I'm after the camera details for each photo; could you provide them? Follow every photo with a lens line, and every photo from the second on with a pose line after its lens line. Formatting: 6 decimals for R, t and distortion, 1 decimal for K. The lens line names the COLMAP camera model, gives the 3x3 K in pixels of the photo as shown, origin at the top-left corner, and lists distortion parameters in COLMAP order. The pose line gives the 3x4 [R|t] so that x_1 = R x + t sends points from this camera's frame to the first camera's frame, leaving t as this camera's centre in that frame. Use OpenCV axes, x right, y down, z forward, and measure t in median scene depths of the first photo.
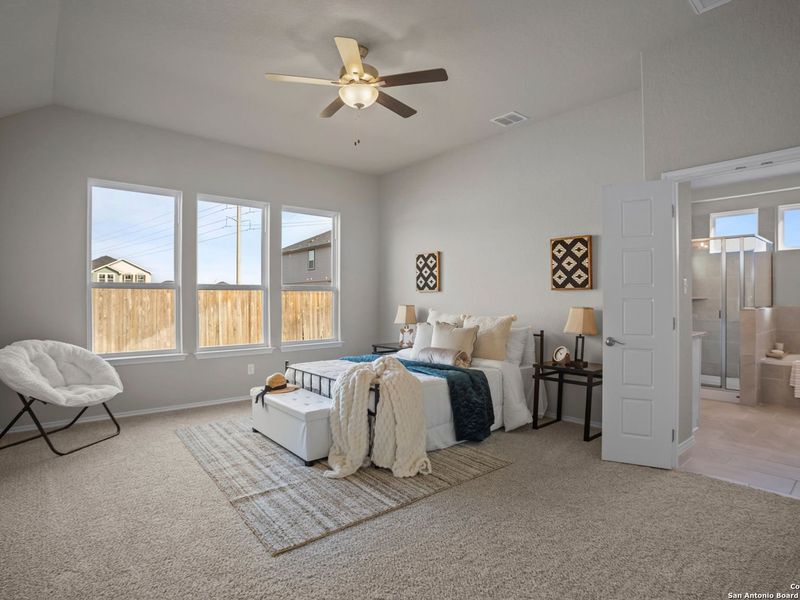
lens RADIAL K [[446.6, 0, 406.9], [0, 446.6, 299.4], [0, 0, 1]] dist [-0.041190, 0.013570]
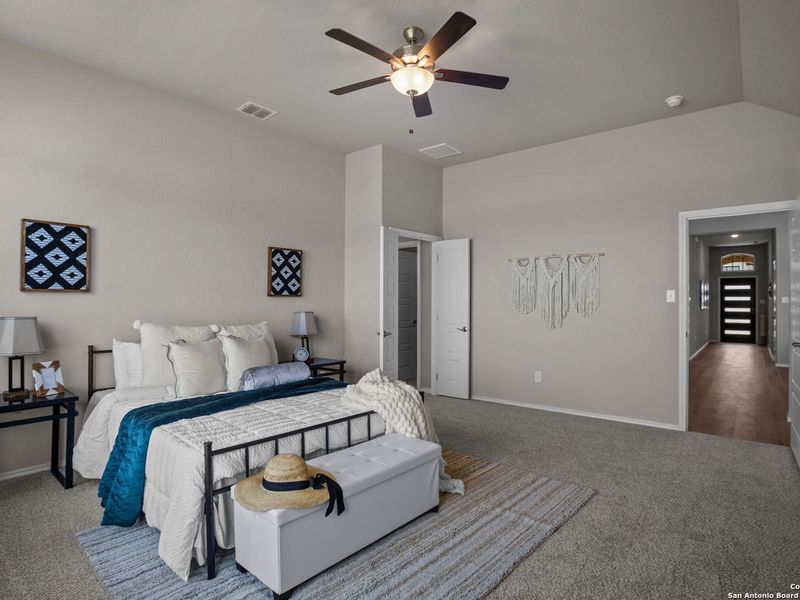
lens RADIAL K [[446.6, 0, 401.5], [0, 446.6, 296.8], [0, 0, 1]] dist [-0.041190, 0.013570]
pose [[-0.174641, 0.012609, 0.984551, -0.753987], [-0.000623, 0.999916, -0.012916, -0.006371], [-0.984632, -0.002869, -0.174618, 0.892529]]
